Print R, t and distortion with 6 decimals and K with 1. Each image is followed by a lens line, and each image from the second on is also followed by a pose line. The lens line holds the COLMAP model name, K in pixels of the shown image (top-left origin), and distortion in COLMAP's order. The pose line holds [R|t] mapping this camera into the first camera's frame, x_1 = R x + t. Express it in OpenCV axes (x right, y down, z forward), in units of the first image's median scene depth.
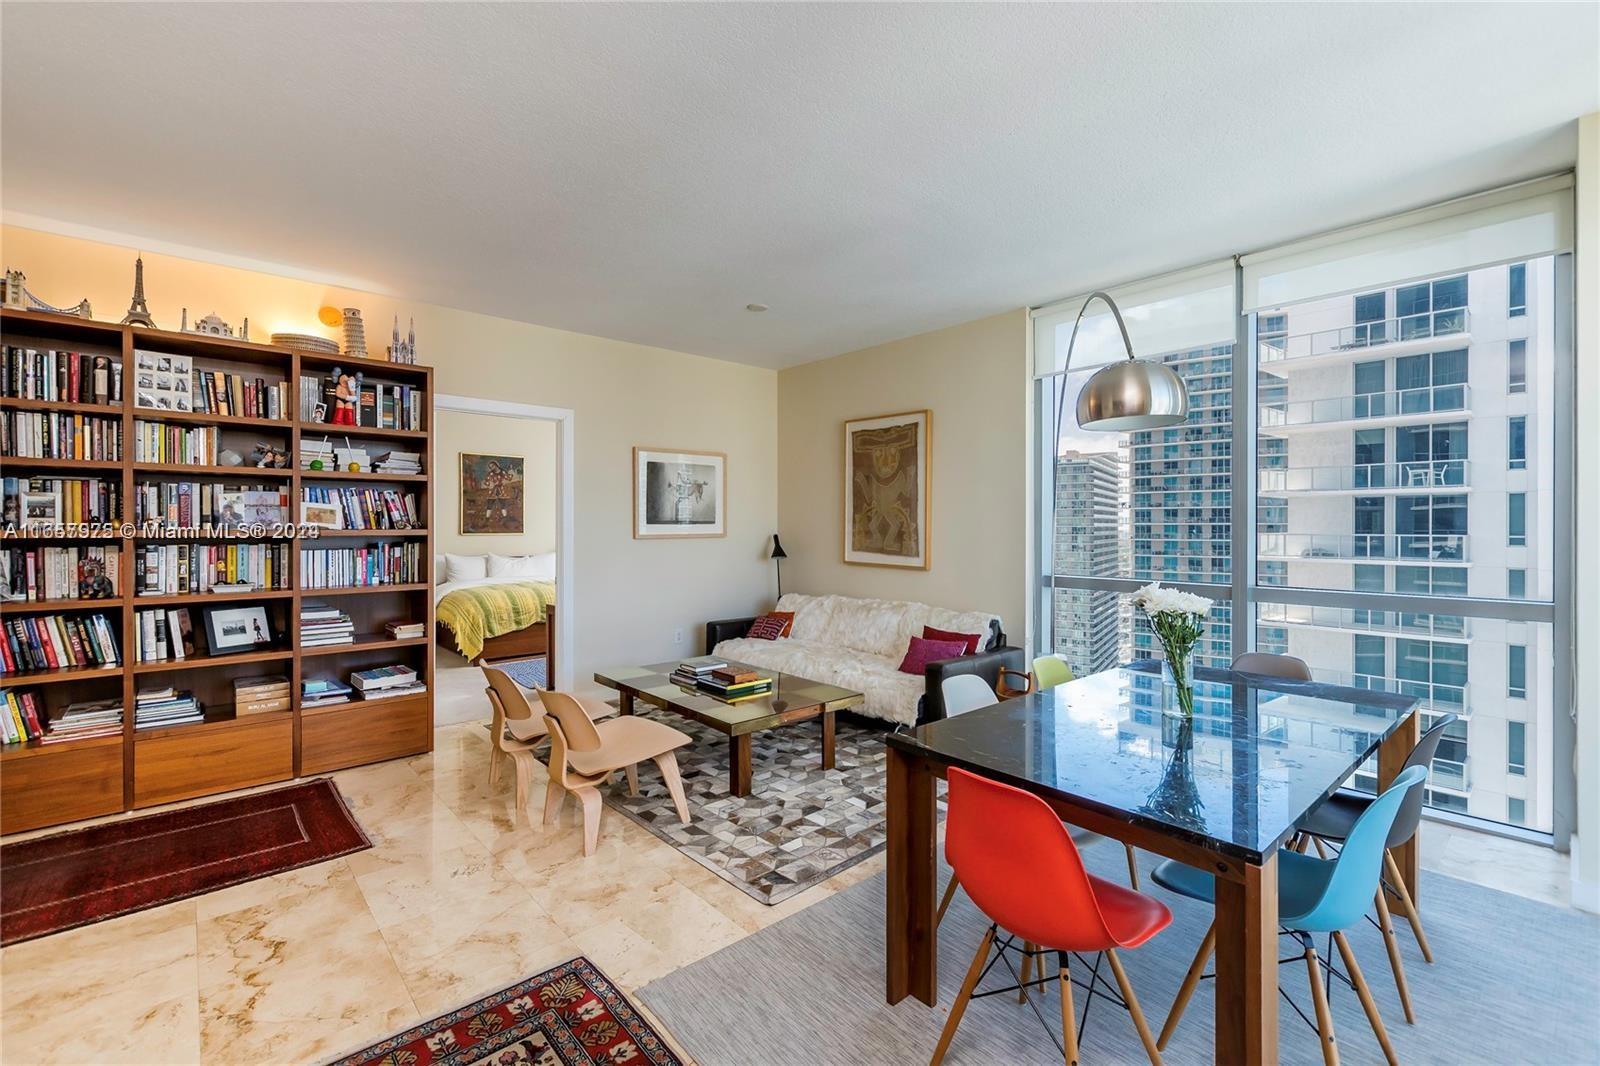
lens RADIAL K [[687.6, 0, 795.8], [0, 687.6, 523.9], [0, 0, 1]] dist [-0.002607, -0.001135]
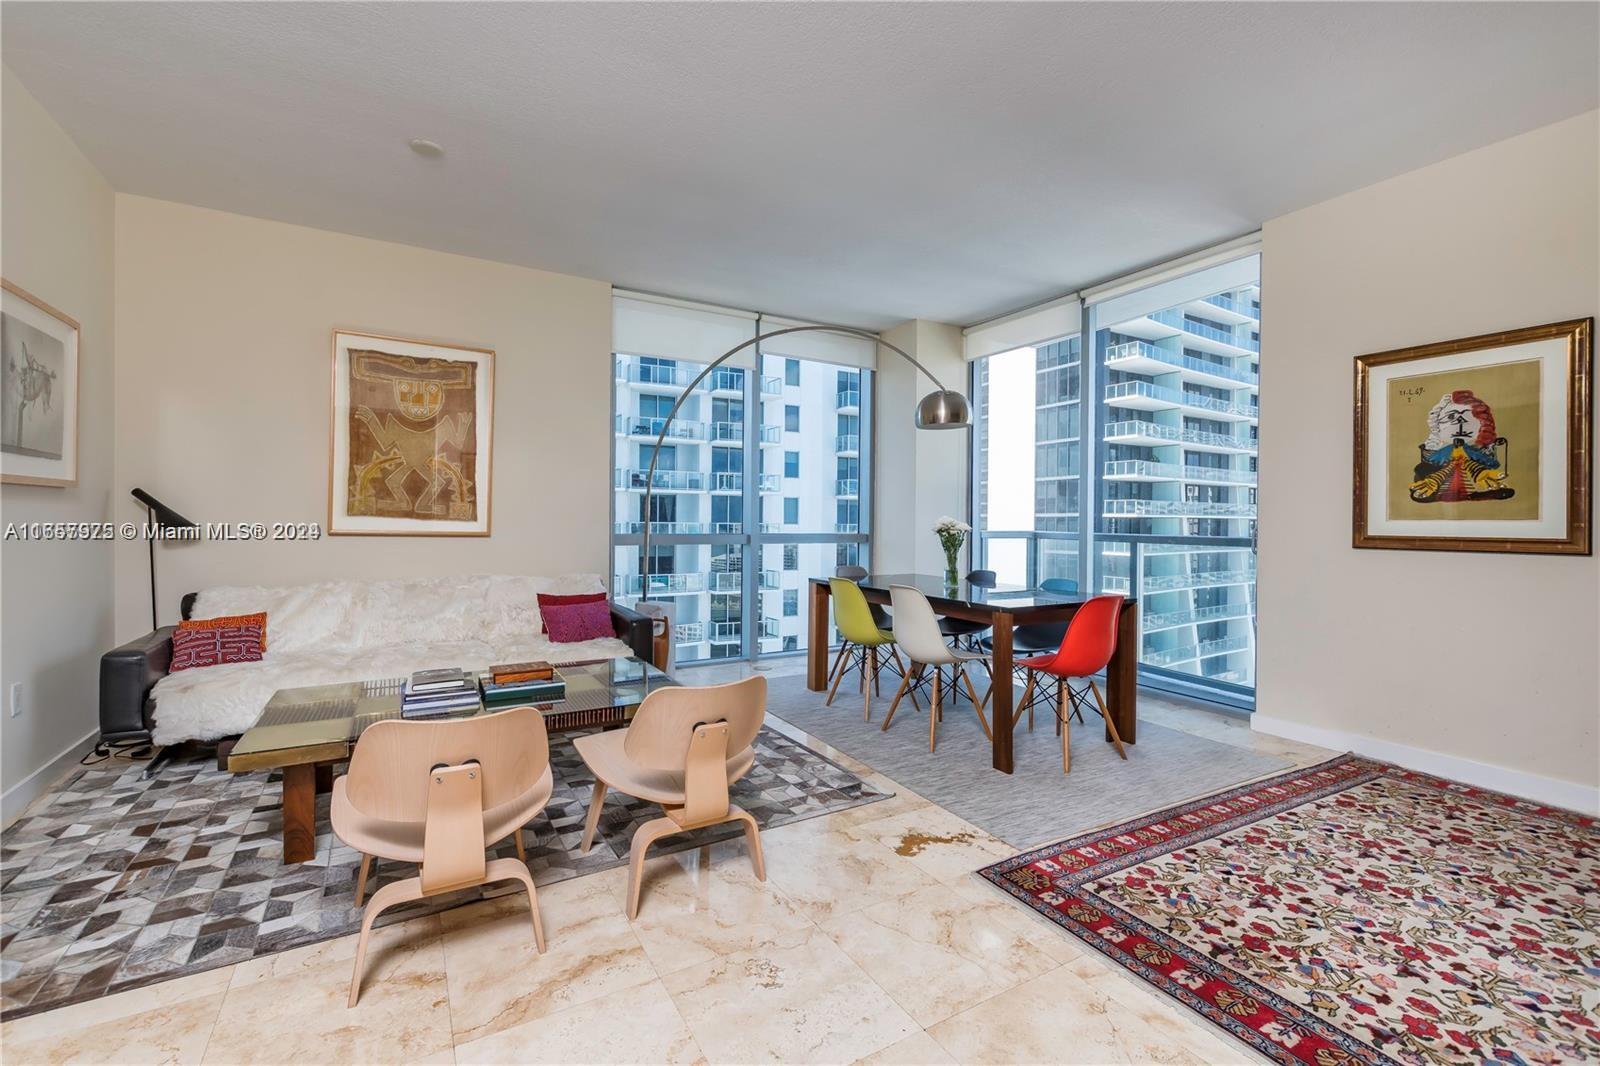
lens RADIAL K [[687.6, 0, 795.8], [0, 687.6, 523.9], [0, 0, 1]] dist [-0.002607, -0.001135]
pose [[0.198291, -0.001844, 0.980141, -0.524478], [-0.010045, 0.999942, 0.003914, 0.040501], [-0.980092, -0.010622, 0.198261, 0.406646]]
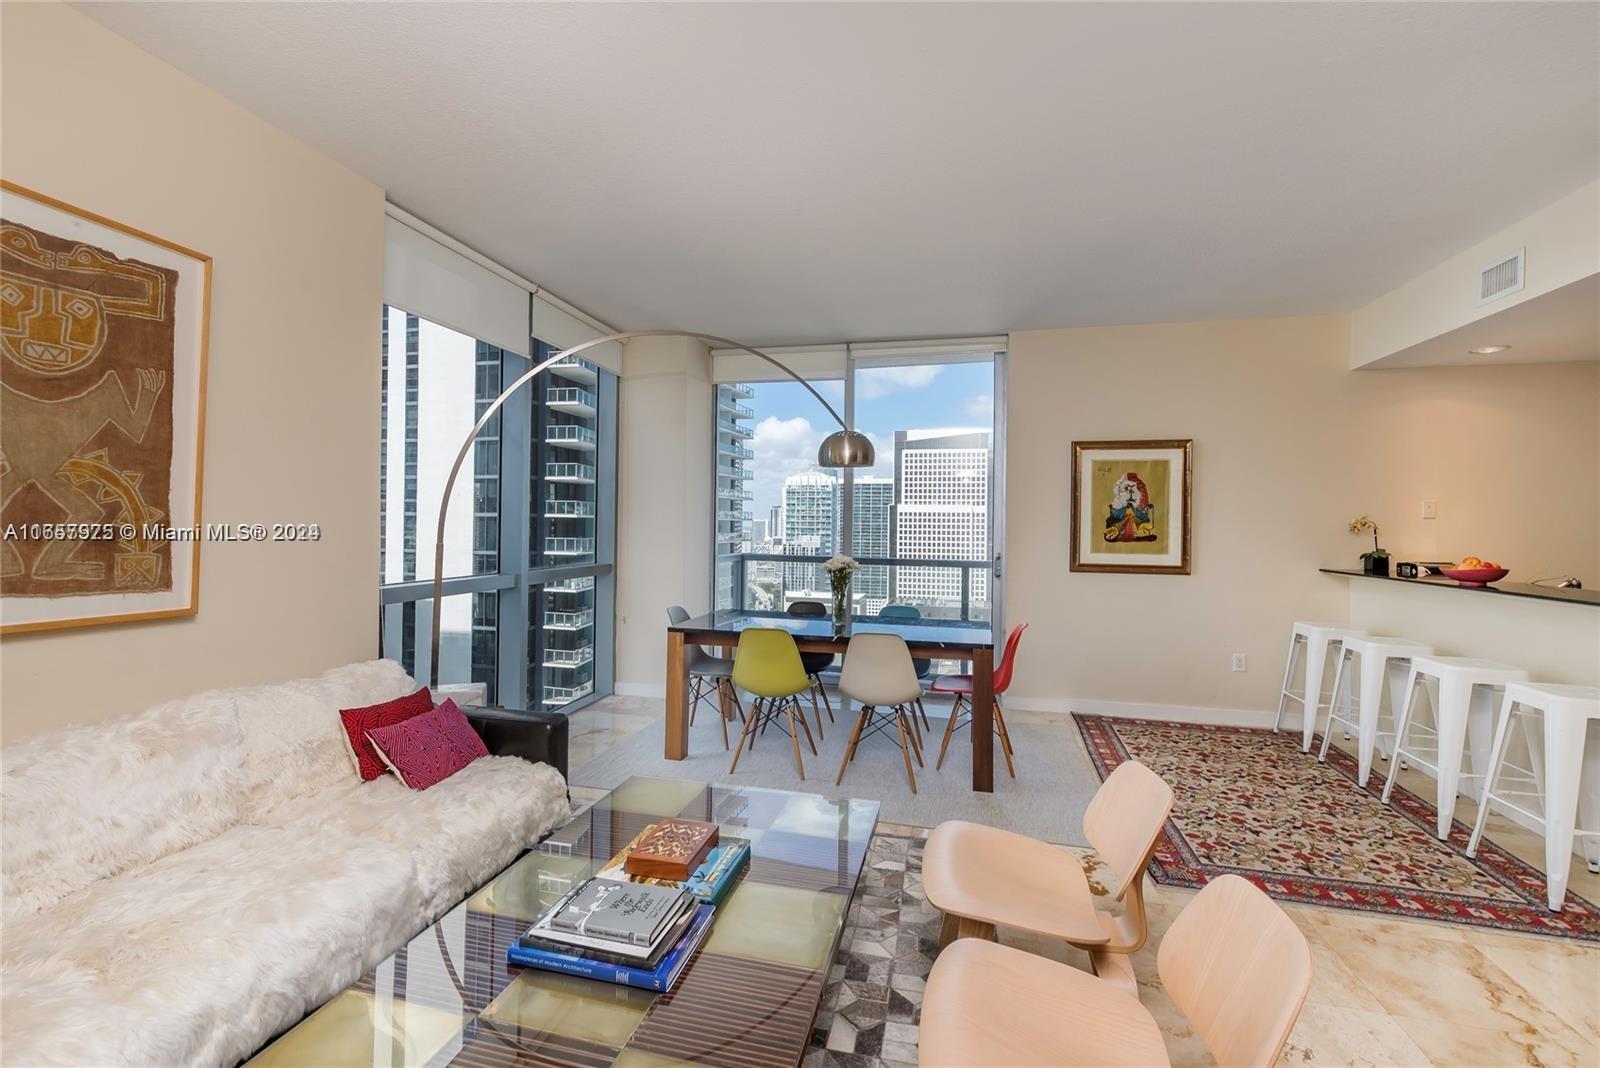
lens RADIAL K [[687.6, 0, 795.8], [0, 687.6, 524.9], [0, 0, 1]] dist [-0.002607, -0.001135]
pose [[-0.572278, -0.007788, 0.820023, -0.355592], [-0.013743, 0.999906, -0.000095, 0.003162], [-0.819944, -0.011323, -0.572331, 0.846921]]
